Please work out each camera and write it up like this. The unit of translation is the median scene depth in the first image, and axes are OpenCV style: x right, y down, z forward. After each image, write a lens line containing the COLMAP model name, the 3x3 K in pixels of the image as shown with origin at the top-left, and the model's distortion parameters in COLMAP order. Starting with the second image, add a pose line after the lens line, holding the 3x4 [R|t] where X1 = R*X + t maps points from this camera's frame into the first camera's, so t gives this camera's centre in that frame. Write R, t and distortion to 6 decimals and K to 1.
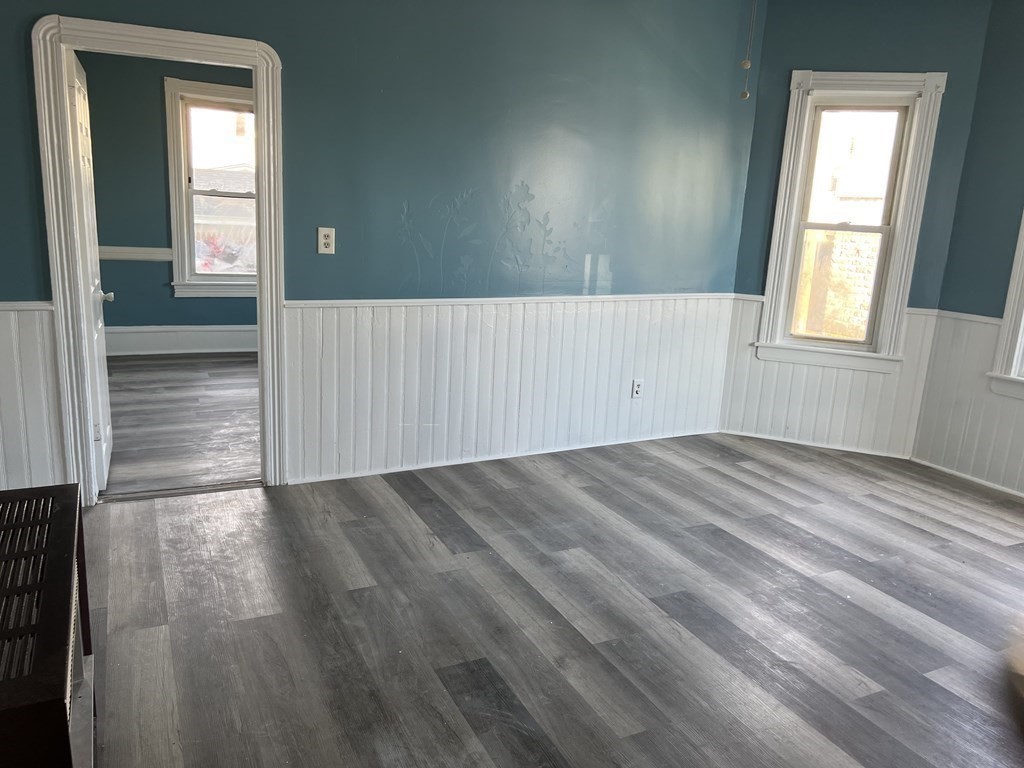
lens RADIAL K [[776.3, 0, 512.0], [0, 776.3, 385.3], [0, 0, 1]] dist [0.049180, -0.046067]
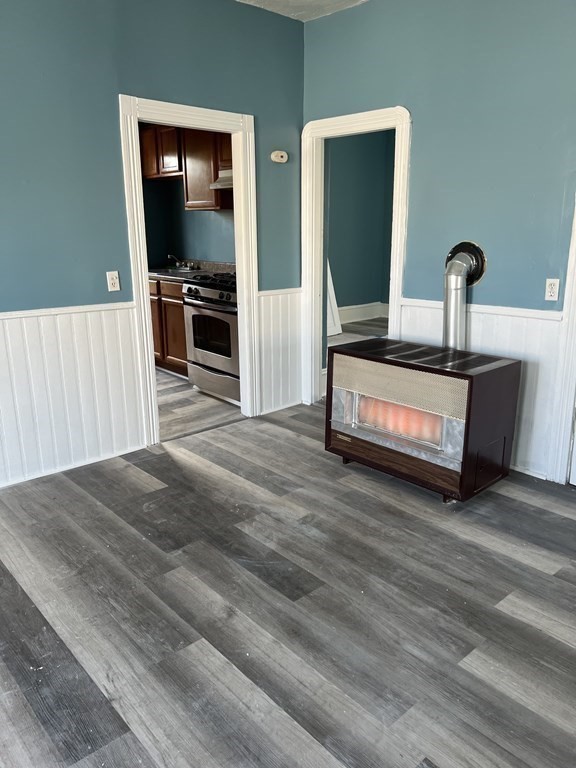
lens RADIAL K [[582.2, 0, 288.2], [0, 582.2, 384.0], [0, 0, 1]] dist [0.049180, -0.046067]
pose [[-0.963739, 0.021107, -0.266012, 0.204540], [-0.101980, 0.892065, 0.440250, -0.337123], [0.246592, 0.451414, -0.857565, 1.626077]]
